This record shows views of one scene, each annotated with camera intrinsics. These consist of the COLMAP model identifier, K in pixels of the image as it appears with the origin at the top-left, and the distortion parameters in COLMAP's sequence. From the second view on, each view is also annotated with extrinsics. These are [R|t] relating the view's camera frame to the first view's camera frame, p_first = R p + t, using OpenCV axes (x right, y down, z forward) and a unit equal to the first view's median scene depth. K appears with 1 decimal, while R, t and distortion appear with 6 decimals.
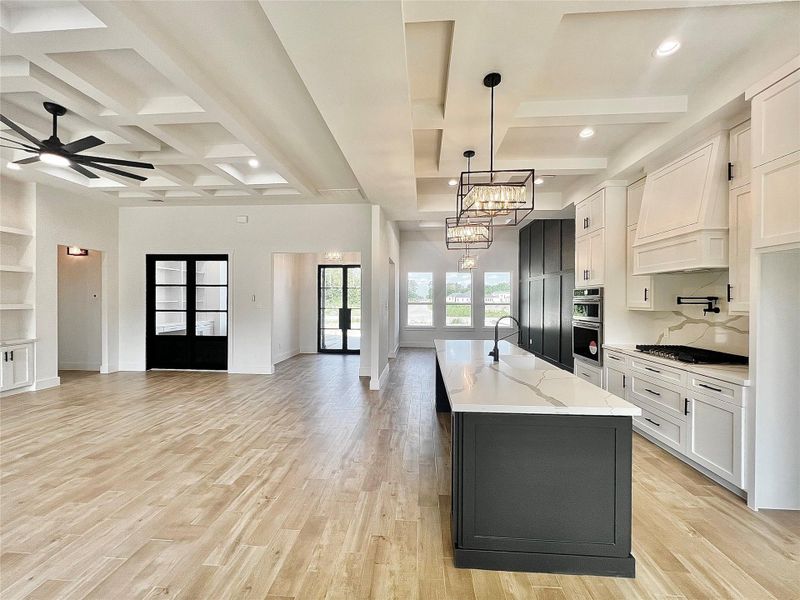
lens RADIAL K [[320.4, 0, 402.1], [0, 320.4, 301.5], [0, 0, 1]] dist [-0.001635, 0.000509]
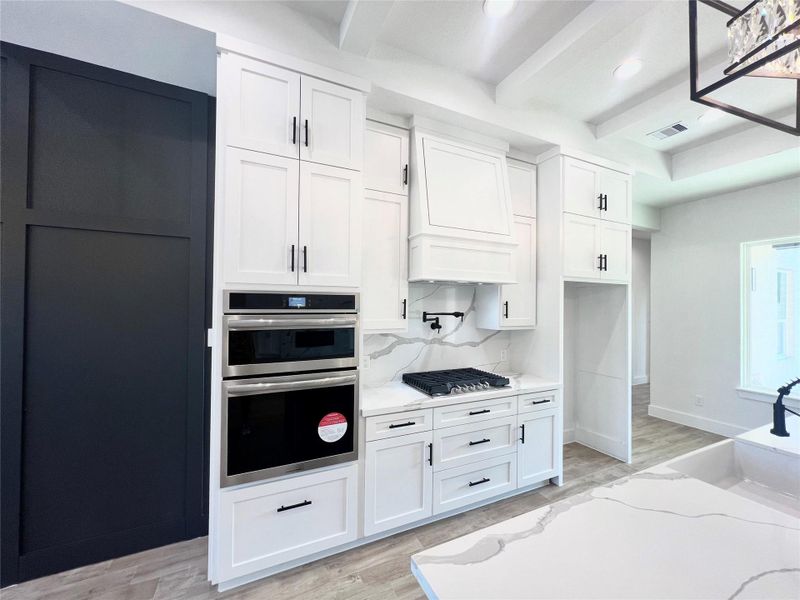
lens RADIAL K [[320.4, 0, 398.5], [0, 320.4, 300.5], [0, 0, 1]] dist [-0.001635, 0.000509]
pose [[-0.484372, 0.000573, 0.874862, 0.206430], [-0.007061, 0.999965, -0.004565, -0.038321], [-0.874834, -0.008388, -0.484351, 1.421887]]
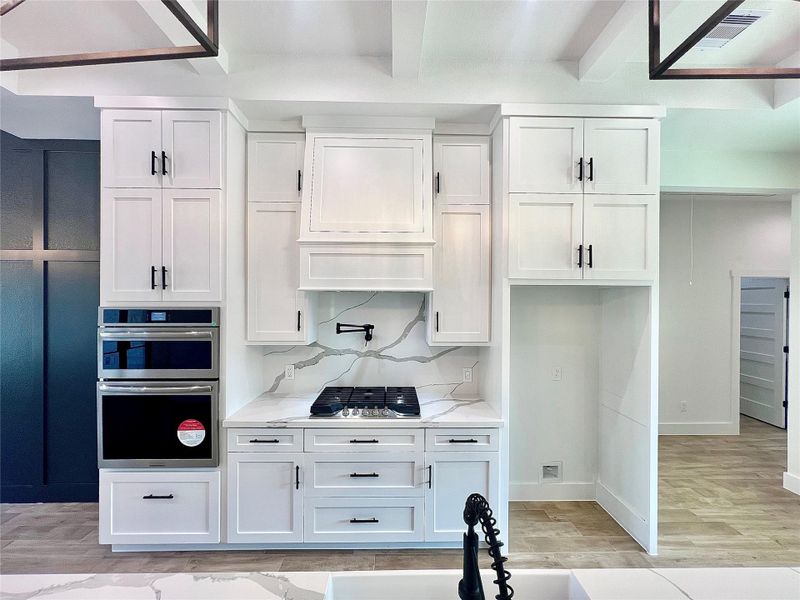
lens RADIAL K [[320.4, 0, 398.7], [0, 320.4, 300.8], [0, 0, 1]] dist [-0.001635, 0.000509]
pose [[-0.082555, -0.009642, 0.996540, 0.123446], [0.000743, 0.999952, 0.009736, -0.071710], [-0.996586, 0.001544, -0.082544, 0.915578]]
